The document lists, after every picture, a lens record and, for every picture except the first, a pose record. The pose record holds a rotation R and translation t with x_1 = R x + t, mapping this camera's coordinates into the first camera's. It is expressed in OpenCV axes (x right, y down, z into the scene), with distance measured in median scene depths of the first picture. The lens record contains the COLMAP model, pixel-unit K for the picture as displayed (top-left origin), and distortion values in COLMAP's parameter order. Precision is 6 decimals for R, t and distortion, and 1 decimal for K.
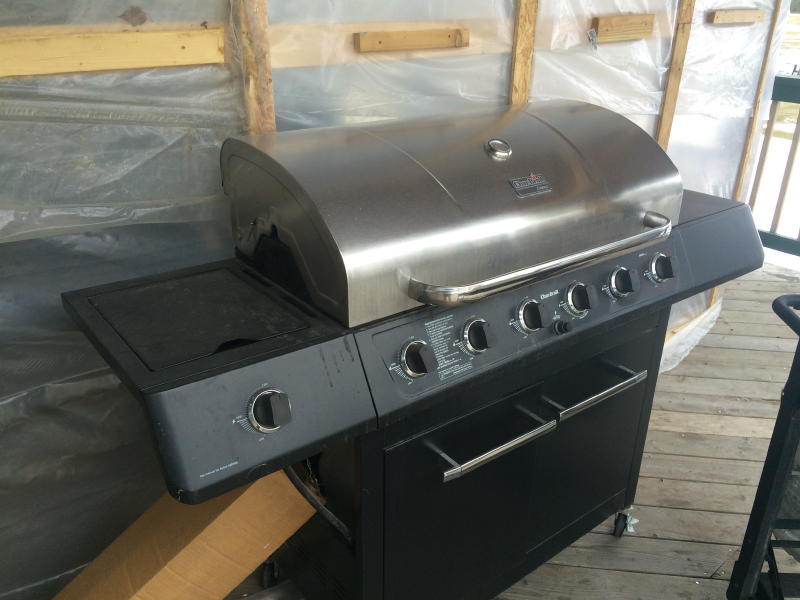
lens RADIAL K [[675.9, 0, 399.6], [0, 675.9, 299.9], [0, 0, 1]] dist [0.063648, -0.085495]
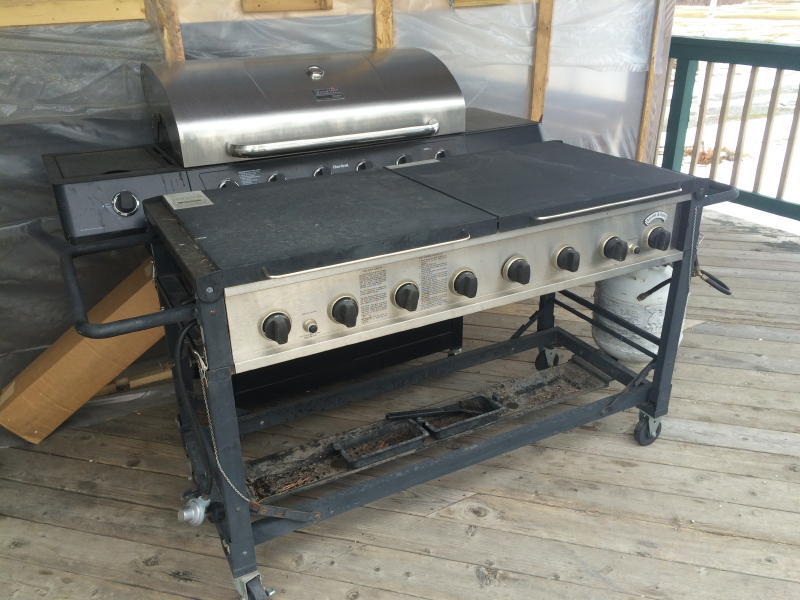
lens RADIAL K [[675.9, 0, 400.0], [0, 675.9, 301.6], [0, 0, 1]] dist [0.063648, -0.085495]
pose [[0.988273, 0.036547, -0.148258, 0.594669], [-0.034615, 0.999279, 0.015589, 0.270993], [0.148721, -0.010274, 0.988826, -0.508248]]
